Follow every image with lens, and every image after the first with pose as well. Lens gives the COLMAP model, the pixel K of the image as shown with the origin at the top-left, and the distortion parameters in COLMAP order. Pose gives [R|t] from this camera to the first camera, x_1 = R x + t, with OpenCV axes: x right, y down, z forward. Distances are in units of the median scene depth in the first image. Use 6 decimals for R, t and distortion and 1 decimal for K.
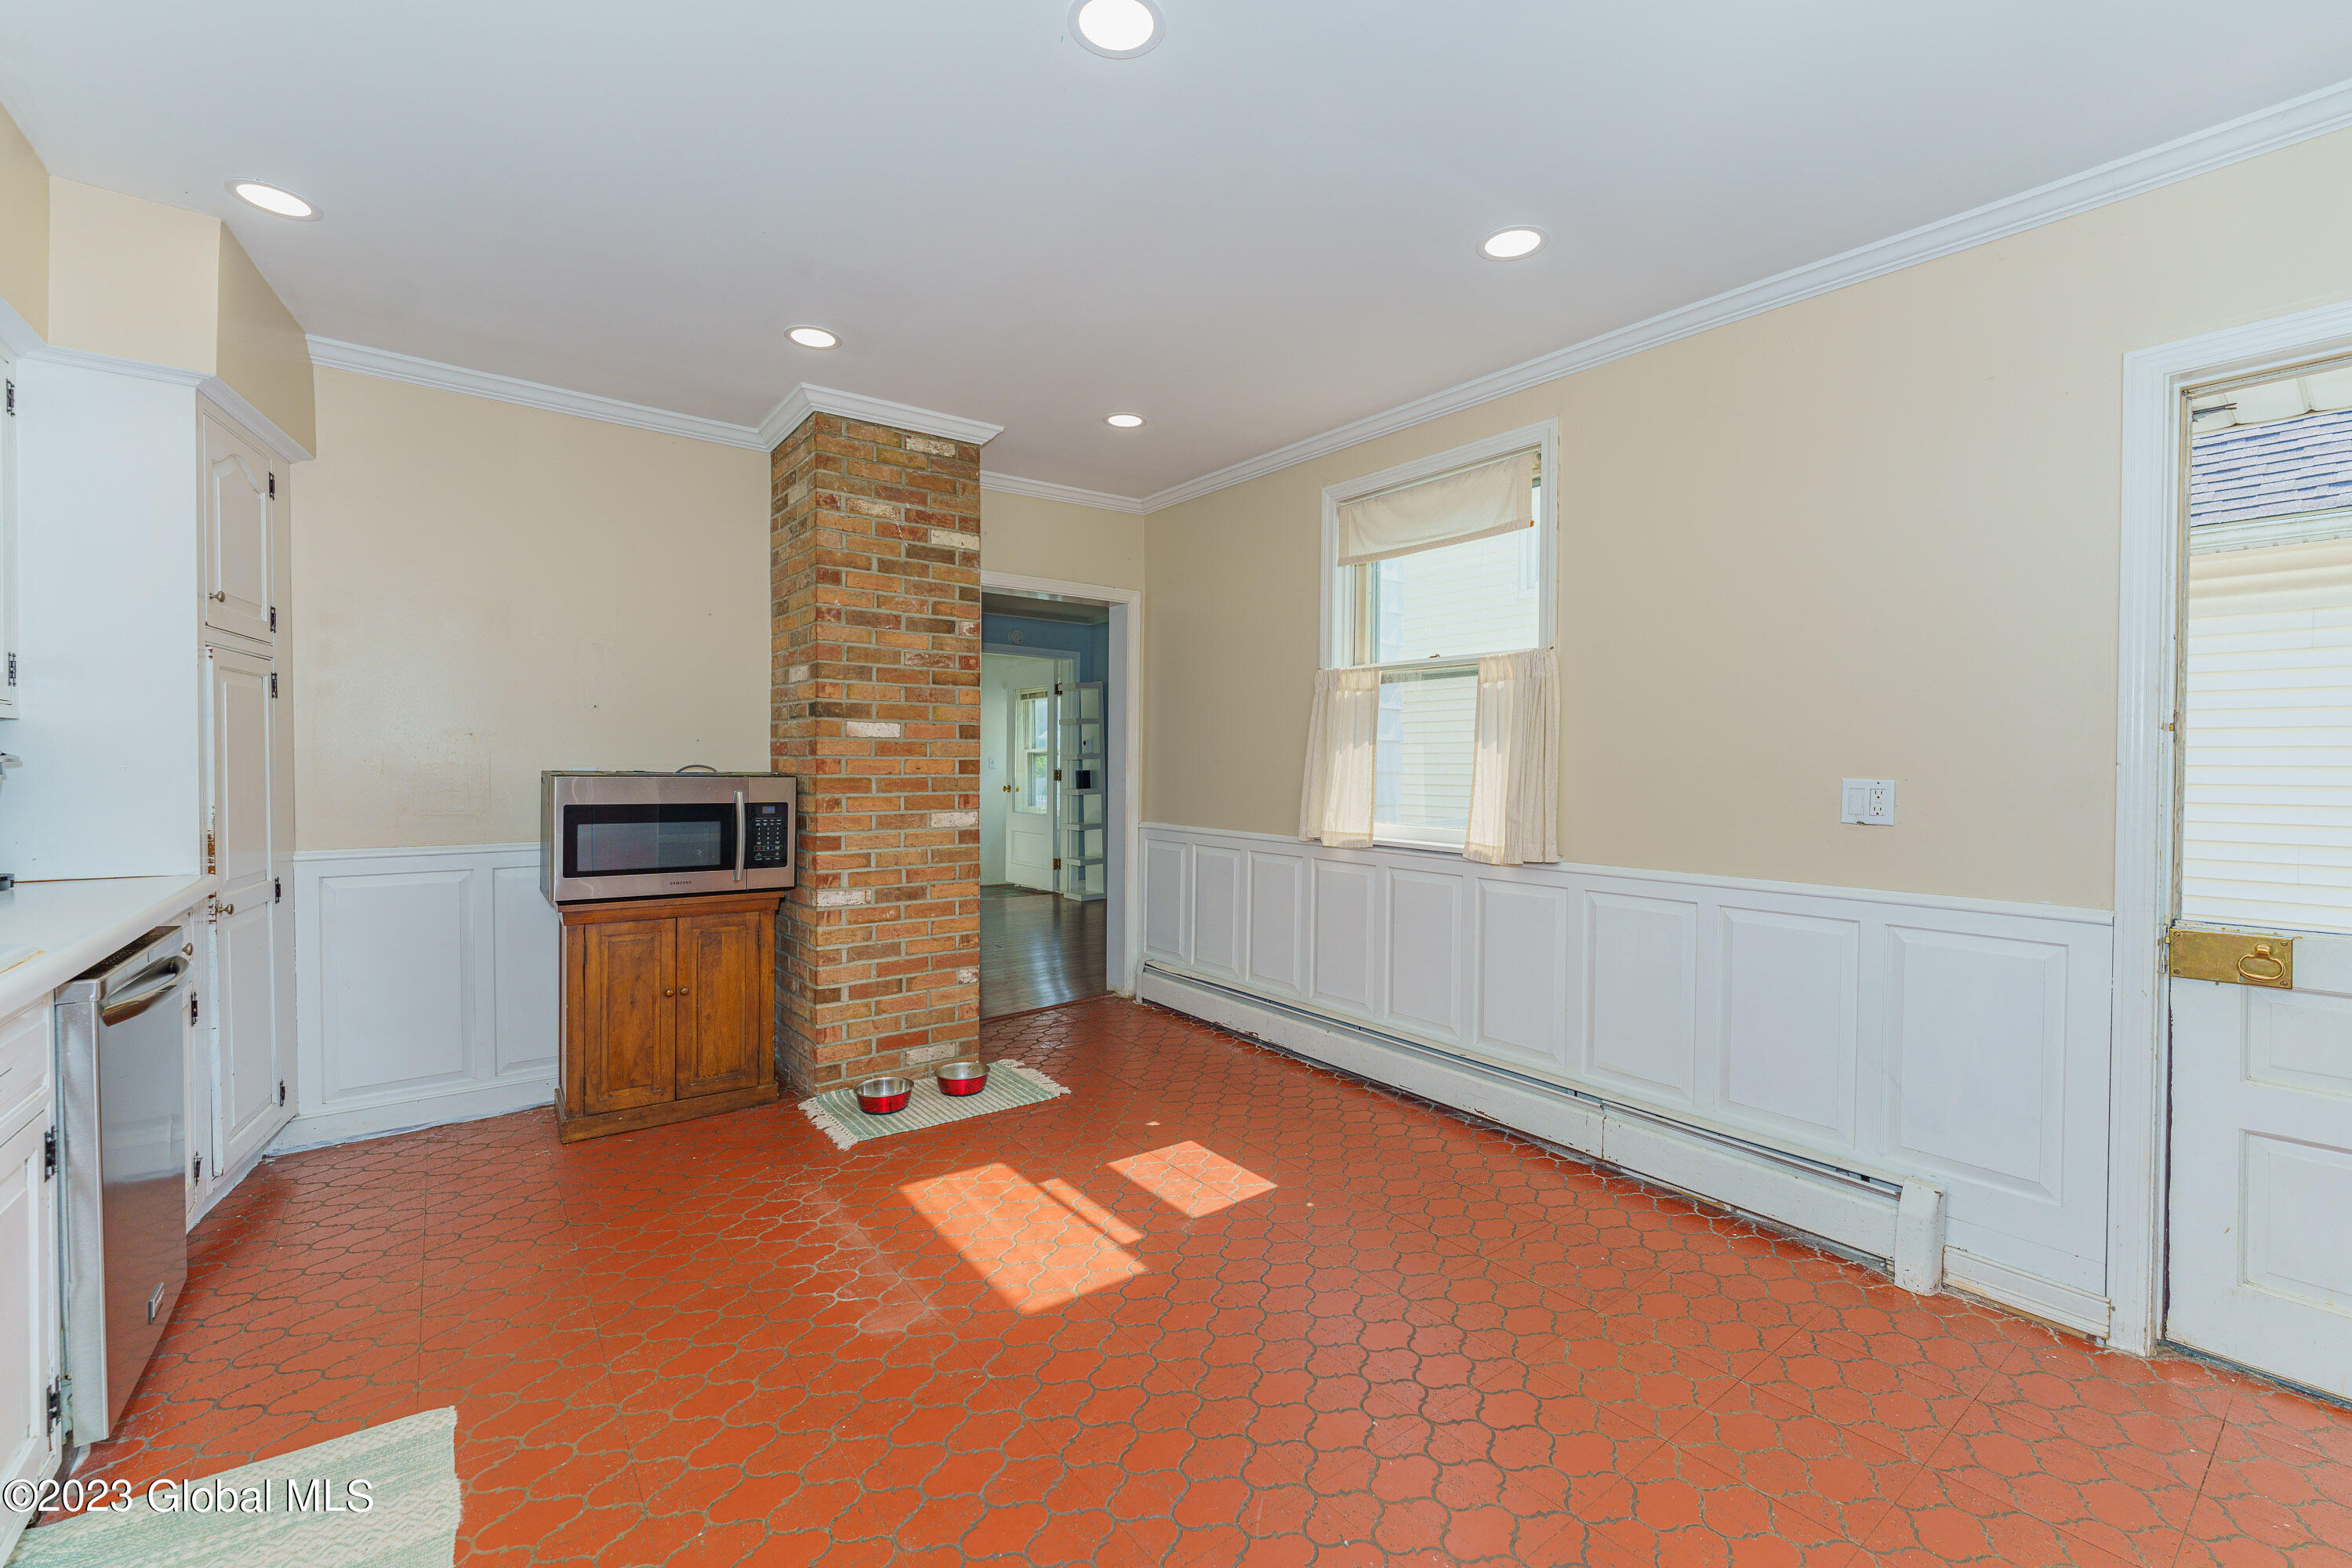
lens RADIAL K [[964.6, 0, 1169.5], [0, 964.6, 782.9], [0, 0, 1]] dist [-0.006135, 0.000531]
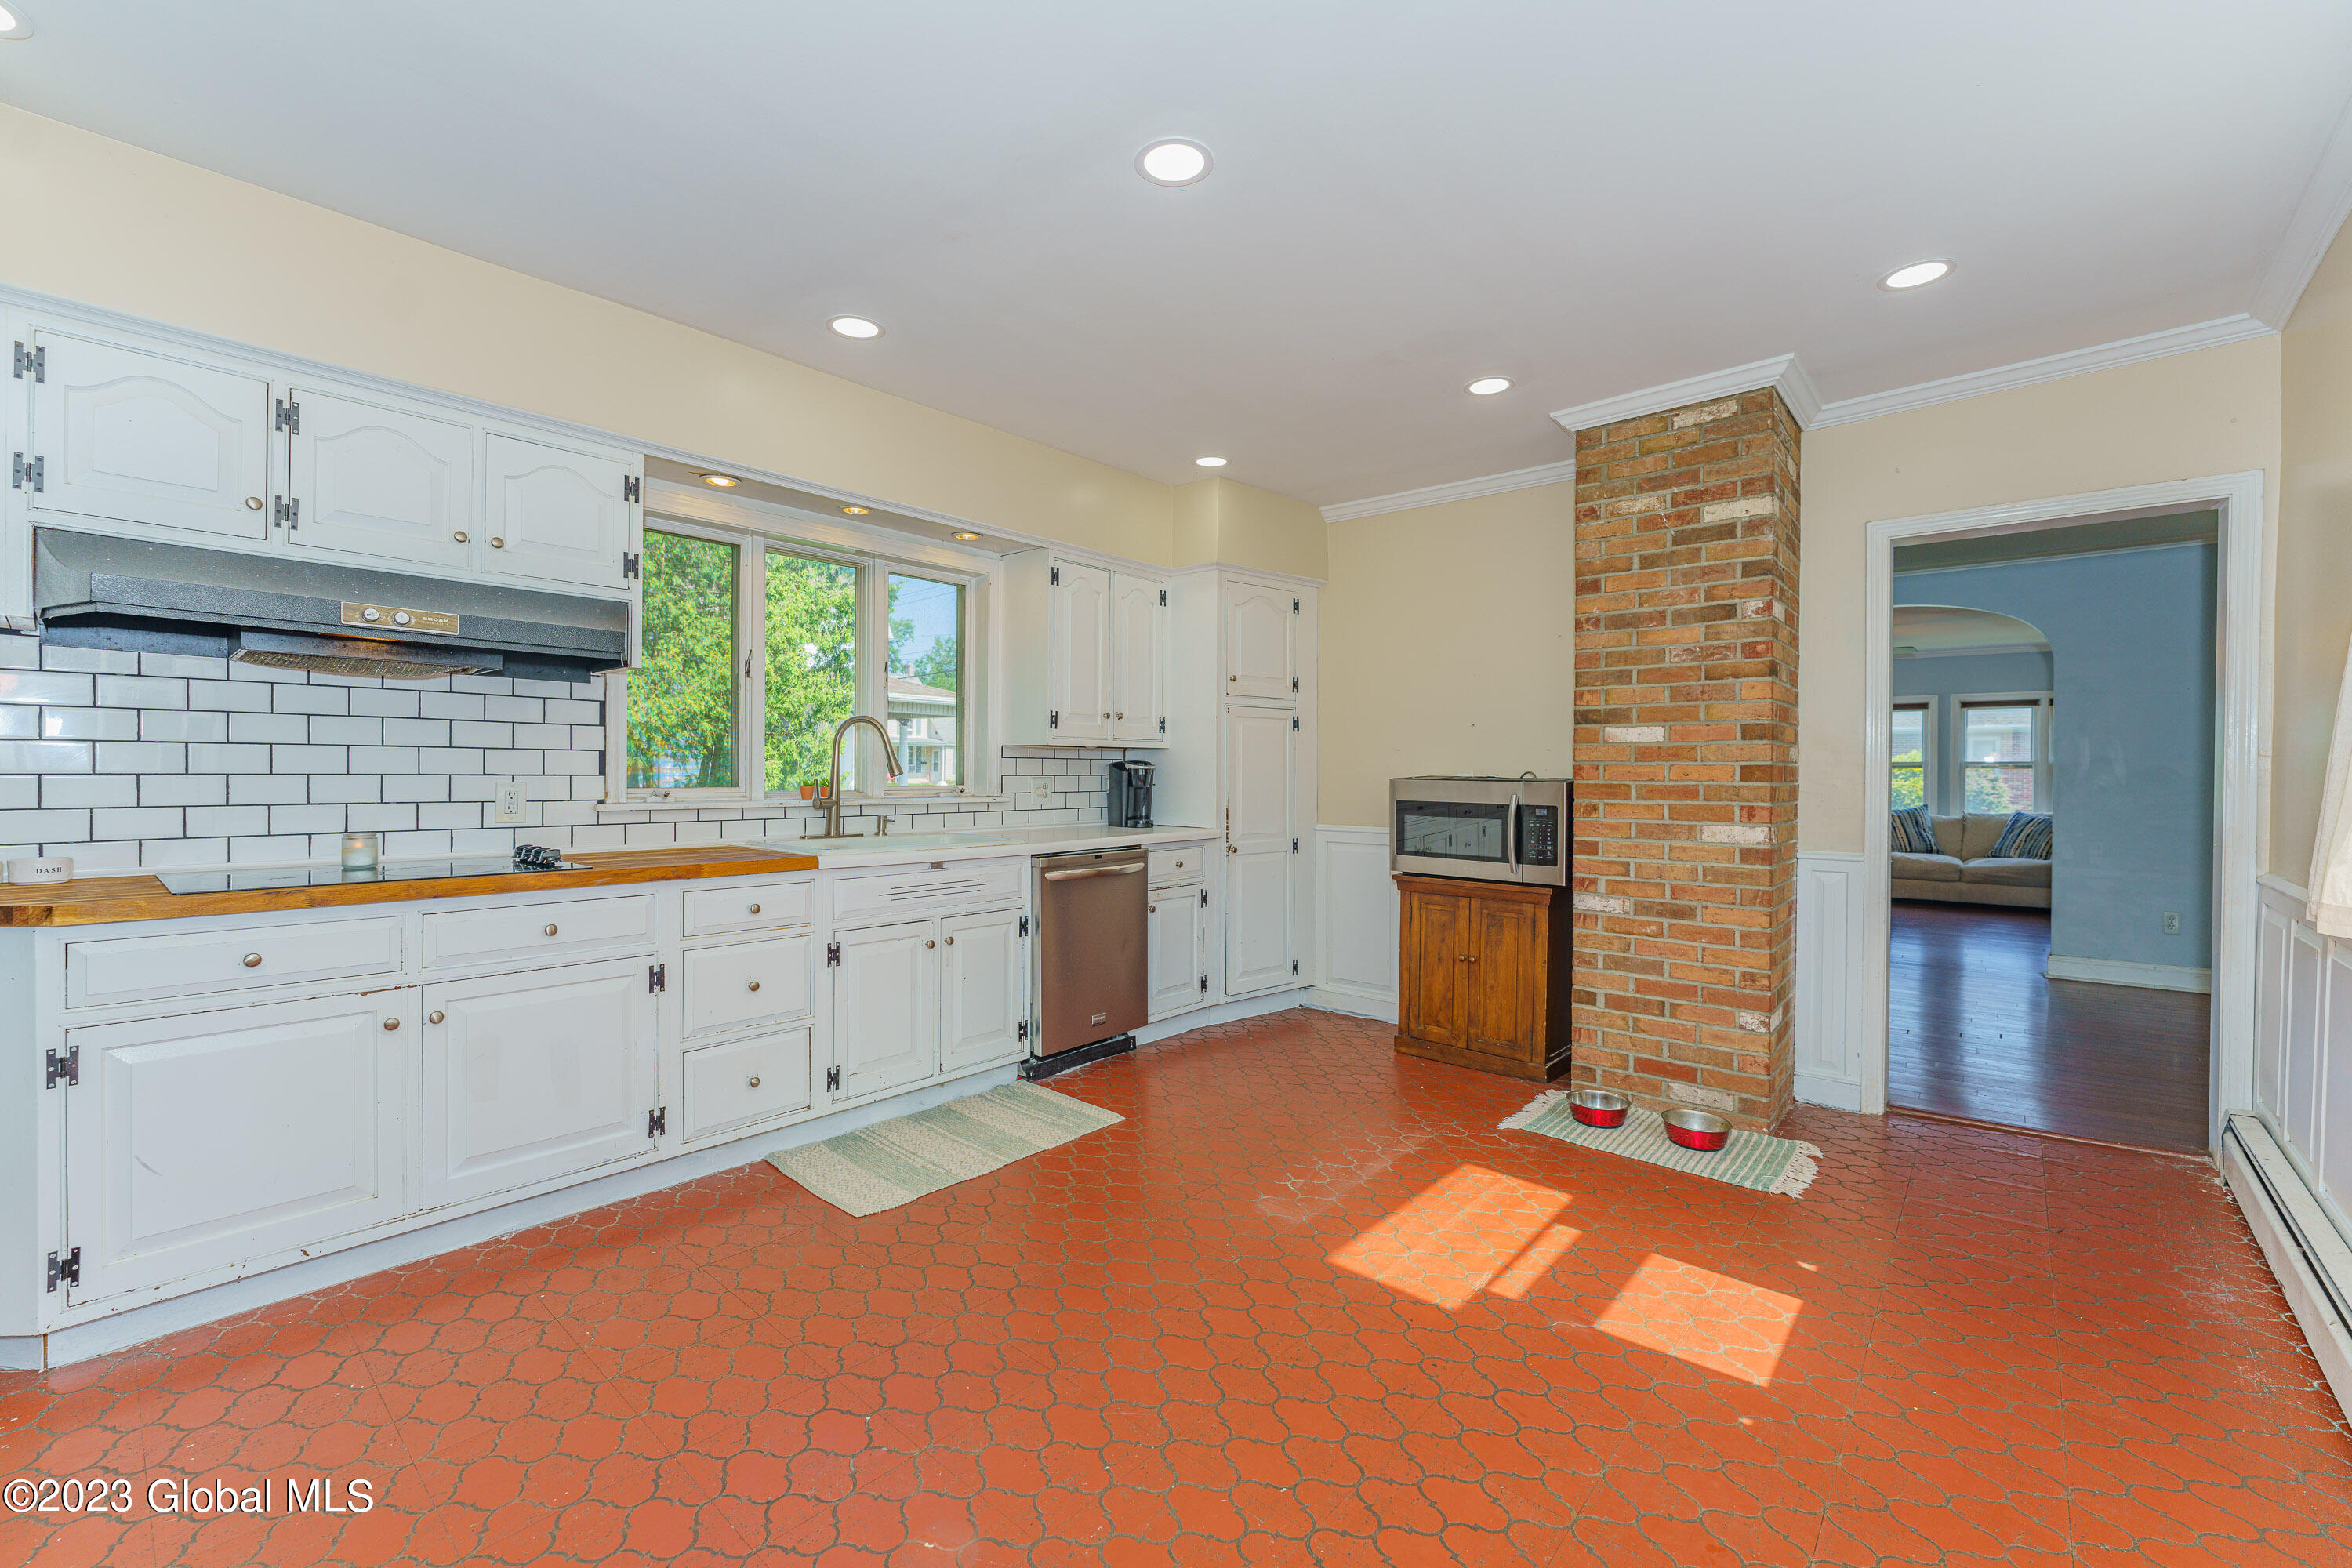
lens RADIAL K [[964.6, 0, 1175.7], [0, 964.6, 783.9], [0, 0, 1]] dist [-0.006135, 0.000531]
pose [[0.207473, 0.008124, -0.978207, 0.546113], [-0.023946, 0.999708, 0.003224, 0.002308], [0.977948, 0.022755, 0.207607, 0.356756]]
